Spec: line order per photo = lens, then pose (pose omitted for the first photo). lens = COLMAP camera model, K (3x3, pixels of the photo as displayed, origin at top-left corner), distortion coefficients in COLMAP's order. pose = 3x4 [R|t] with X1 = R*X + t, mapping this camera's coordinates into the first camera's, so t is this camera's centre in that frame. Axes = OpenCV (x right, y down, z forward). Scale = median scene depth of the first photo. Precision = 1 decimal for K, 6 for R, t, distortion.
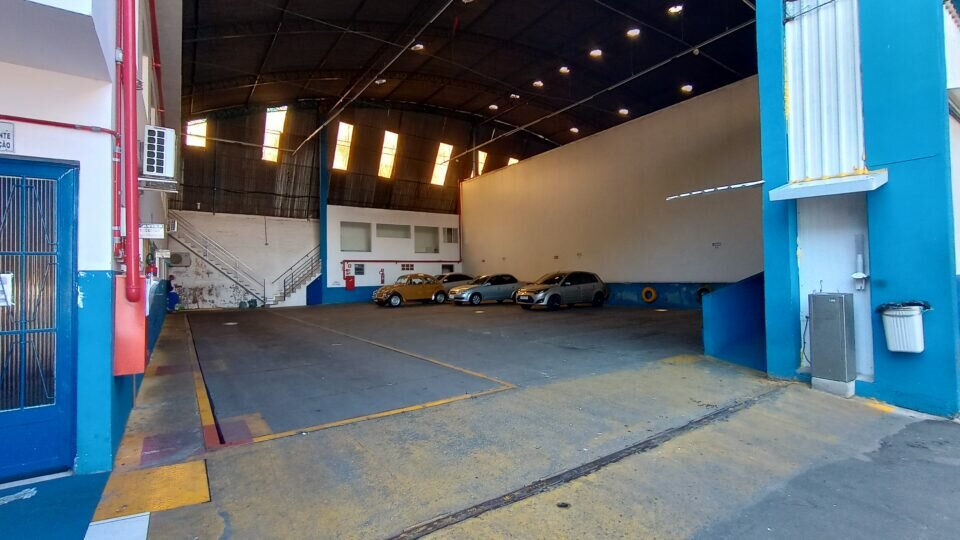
lens RADIAL K [[433.0, 0, 479.4], [0, 433.0, 266.4], [0, 0, 1]] dist [-0.003456, -0.000415]
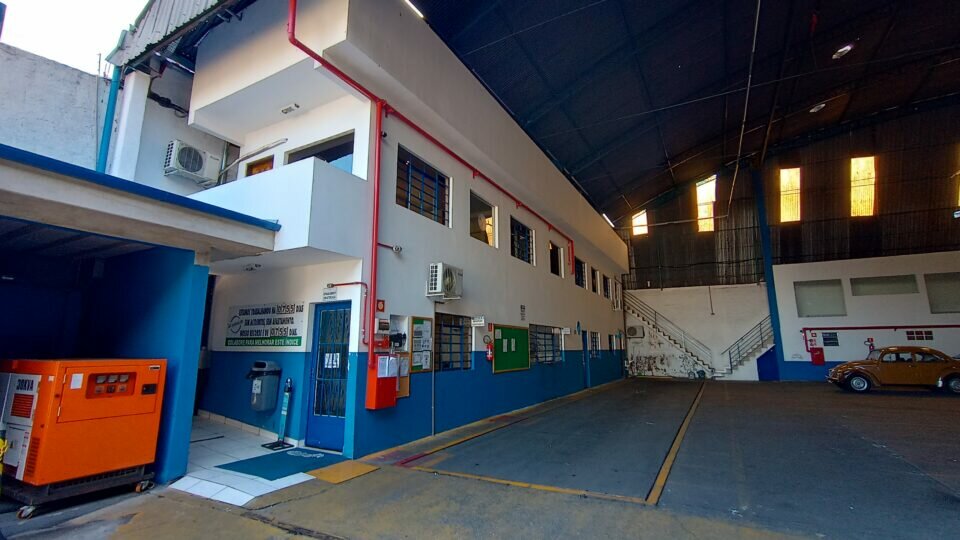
lens RADIAL K [[433.0, 0, 479.5], [0, 433.0, 266.6], [0, 0, 1]] dist [-0.003456, -0.000415]
pose [[0.454145, -0.150527, -0.878120, 0.163301], [0.014783, 0.986761, -0.161505, -0.006717], [0.890805, 0.060366, 0.450358, 0.078054]]
